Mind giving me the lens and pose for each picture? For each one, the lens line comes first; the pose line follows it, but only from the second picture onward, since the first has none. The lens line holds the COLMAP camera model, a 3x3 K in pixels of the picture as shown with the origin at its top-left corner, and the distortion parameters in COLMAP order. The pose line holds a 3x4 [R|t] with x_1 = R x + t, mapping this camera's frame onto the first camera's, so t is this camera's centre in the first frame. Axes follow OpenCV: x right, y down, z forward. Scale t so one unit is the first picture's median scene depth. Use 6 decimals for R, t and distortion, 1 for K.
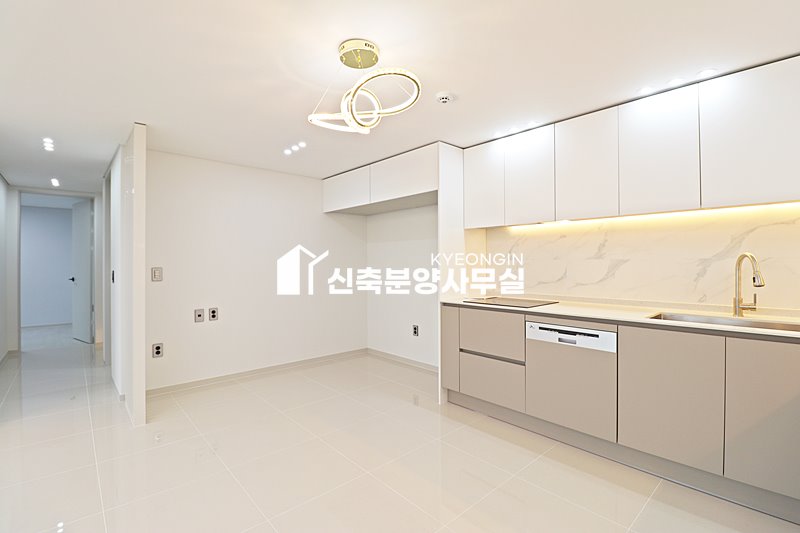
lens RADIAL K [[374.5, 0, 395.9], [0, 374.5, 266.8], [0, 0, 1]] dist [-0.001767, -0.000271]
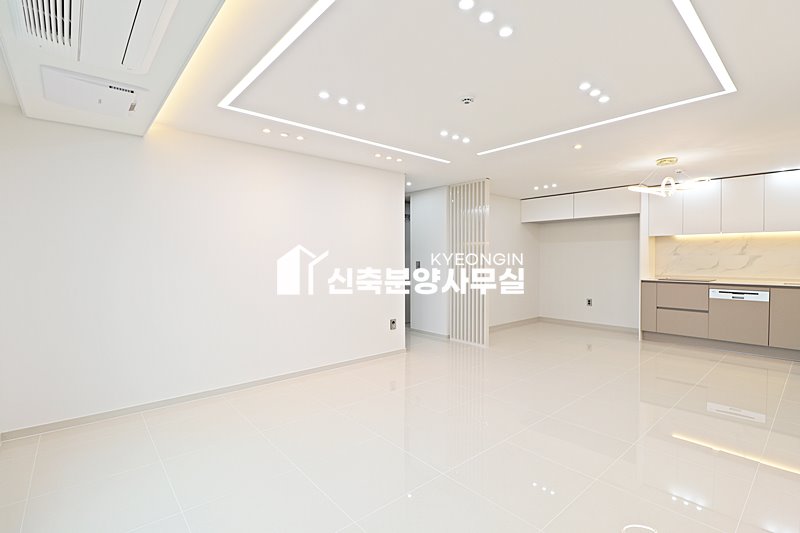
lens RADIAL K [[373.8, 0, 402.7], [0, 373.8, 262.6], [0, 0, 1]] dist [-0.004564, -0.008965]
pose [[0.999947, 0.008425, -0.005939, -1.063399], [-0.008439, 0.999962, -0.002212, 0.032667], [0.005921, 0.002262, 0.999980, -0.766916]]
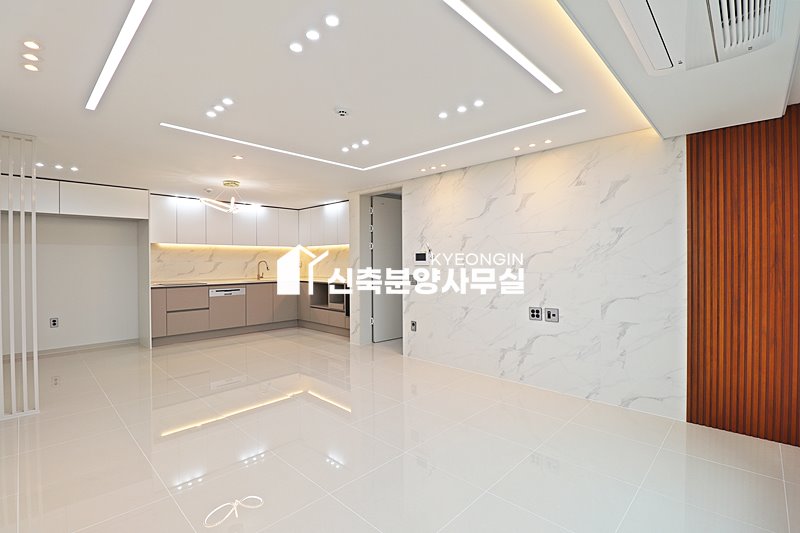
lens RADIAL K [[373.8, 0, 402.7], [0, 373.8, 262.6], [0, 0, 1]] dist [-0.004564, -0.008965]
pose [[-0.082345, 0.008074, 0.996571, -1.826733], [0.024215, 0.999688, -0.006098, 0.026183], [-0.996310, 0.023630, -0.082515, 0.025470]]
